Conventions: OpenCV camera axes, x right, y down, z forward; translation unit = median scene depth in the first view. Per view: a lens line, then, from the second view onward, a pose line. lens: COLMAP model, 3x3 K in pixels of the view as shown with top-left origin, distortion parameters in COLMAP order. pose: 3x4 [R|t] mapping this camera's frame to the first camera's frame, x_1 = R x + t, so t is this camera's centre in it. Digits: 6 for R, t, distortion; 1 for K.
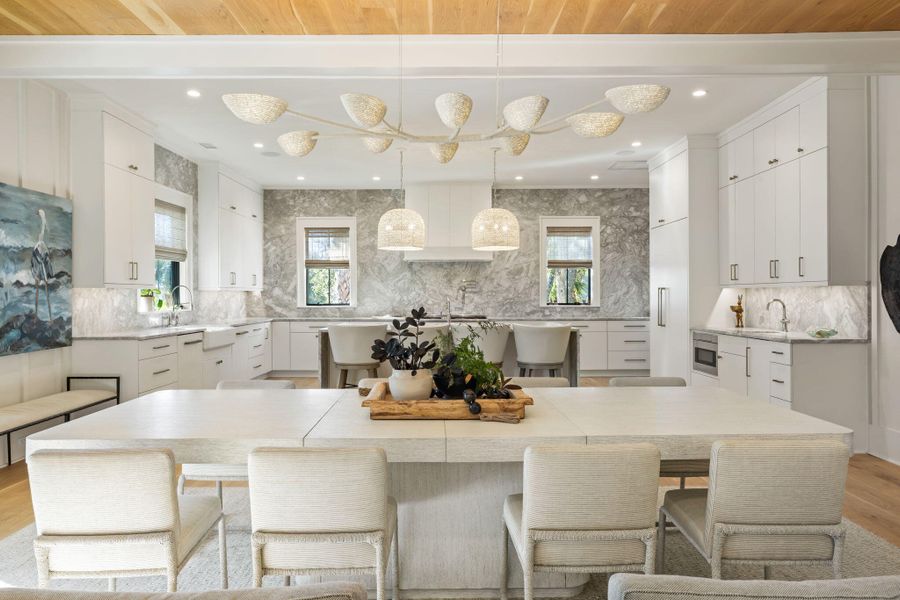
lens RADIAL K [[604.1, 0, 445.5], [0, 604.1, 295.0], [0, 0, 1]] dist [-0.000362, -0.001695]
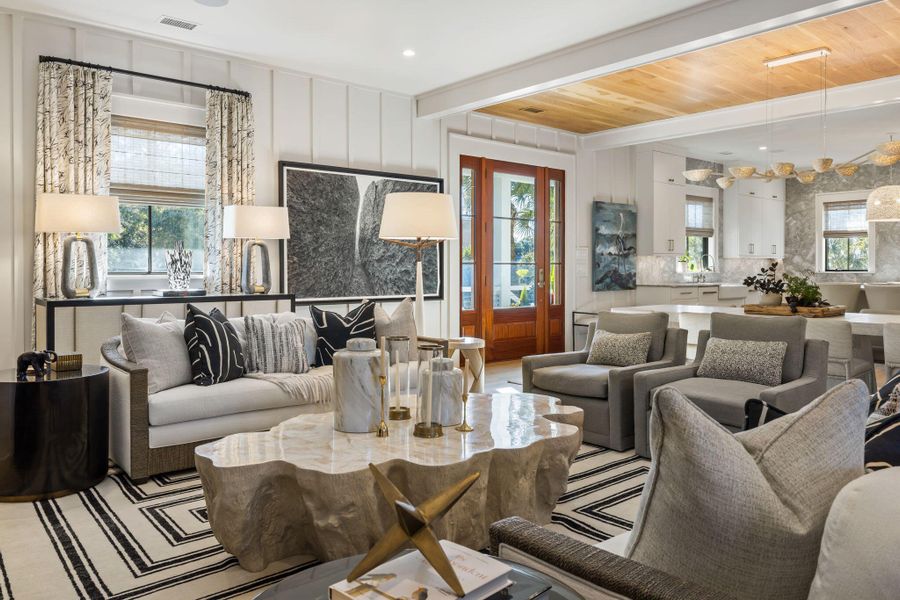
lens RADIAL K [[654.1, 0, 449.2], [0, 654.1, 273.6], [0, 0, 1]] dist [-0.006740, 0.002686]
pose [[0.652423, 0.011072, -0.757774, 0.332405], [-0.003157, 0.999924, 0.011892, 0.013357], [0.757848, -0.005366, 0.652409, -0.462714]]
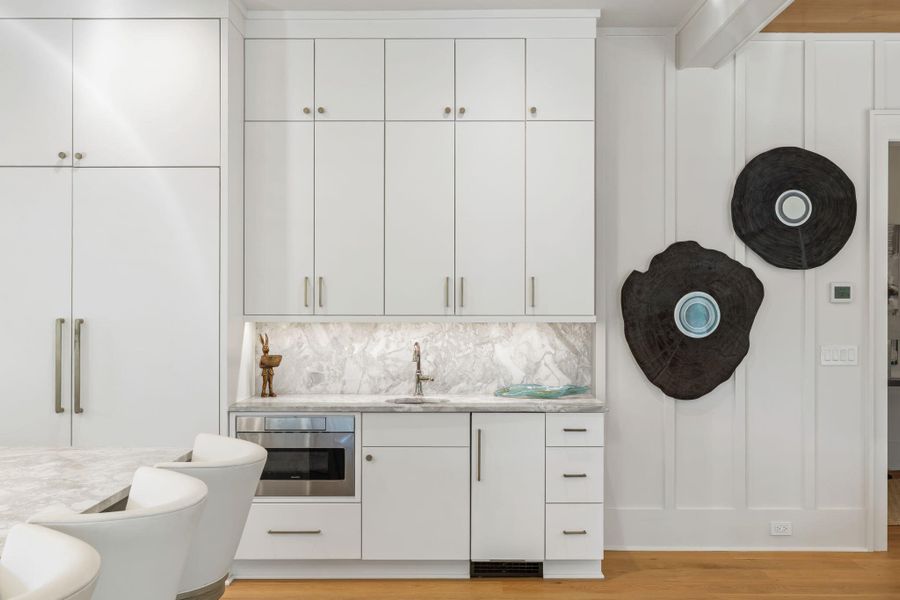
lens RADIAL K [[896.4, 0, 448.7], [0, 896.4, 300.7], [0, 0, 1]] dist [0.000873, 0.000000]
pose [[0.011174, 0.009356, 0.999894, -0.264496], [-0.001697, 0.999955, -0.009338, -0.020541], [-0.999936, -0.001593, 0.011189, 0.782165]]
